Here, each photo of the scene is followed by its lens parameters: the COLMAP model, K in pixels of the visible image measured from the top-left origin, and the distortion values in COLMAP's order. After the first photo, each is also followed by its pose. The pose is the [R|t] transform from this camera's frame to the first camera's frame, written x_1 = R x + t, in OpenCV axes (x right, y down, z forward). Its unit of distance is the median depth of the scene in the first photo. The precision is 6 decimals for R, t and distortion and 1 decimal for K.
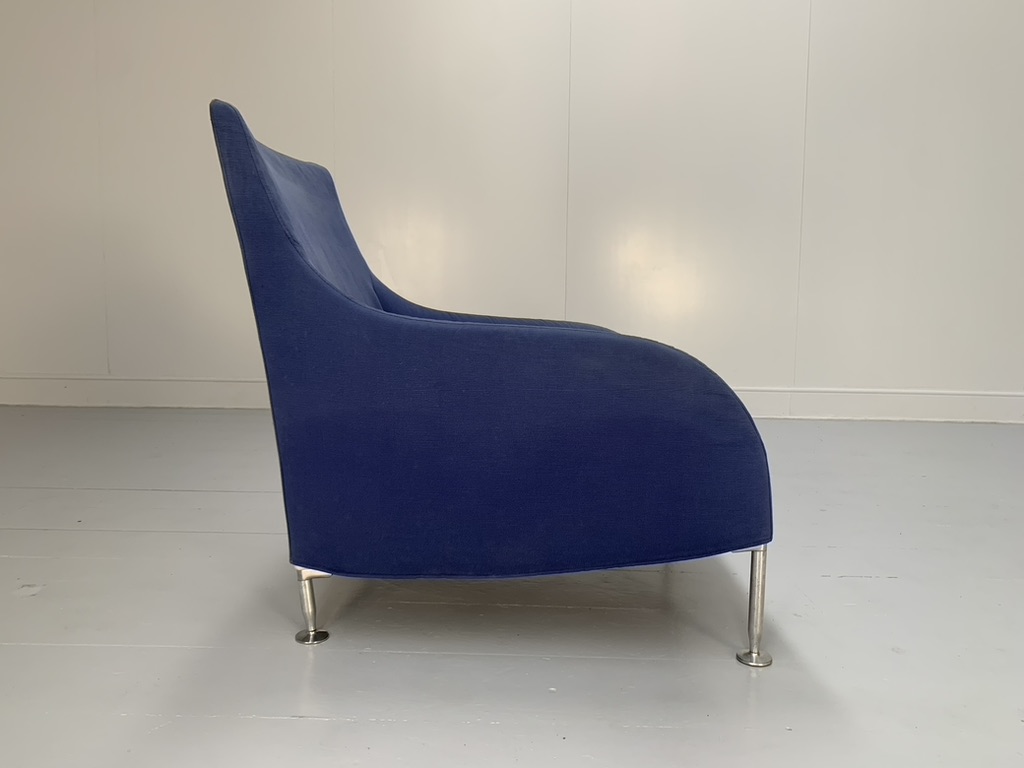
lens RADIAL K [[776.1, 0, 512.0], [0, 776.1, 384.0], [0, 0, 1]] dist [0.010178, -0.007499]
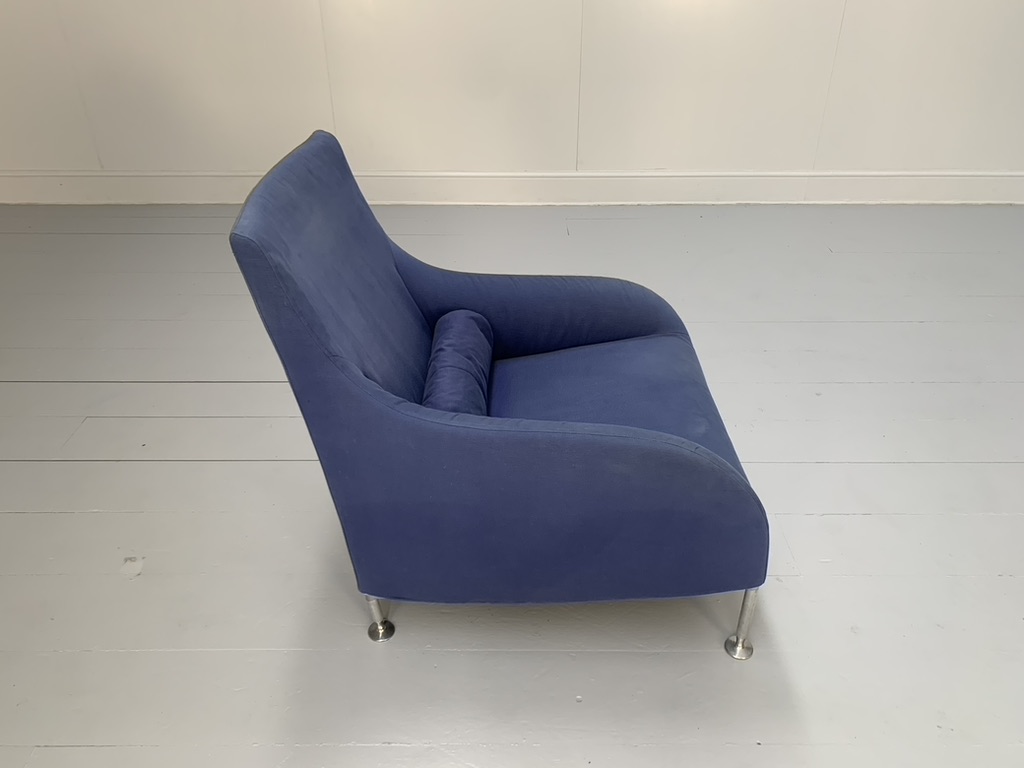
lens RADIAL K [[779.4, 0, 509.2], [0, 779.4, 364.9], [0, 0, 1]] dist [0.001781, -0.000680]
pose [[0.999868, -0.015798, -0.003787, -0.014736], [0.015901, 0.903995, 0.427246, -0.199911], [-0.003326, -0.427250, 0.904127, 0.021752]]
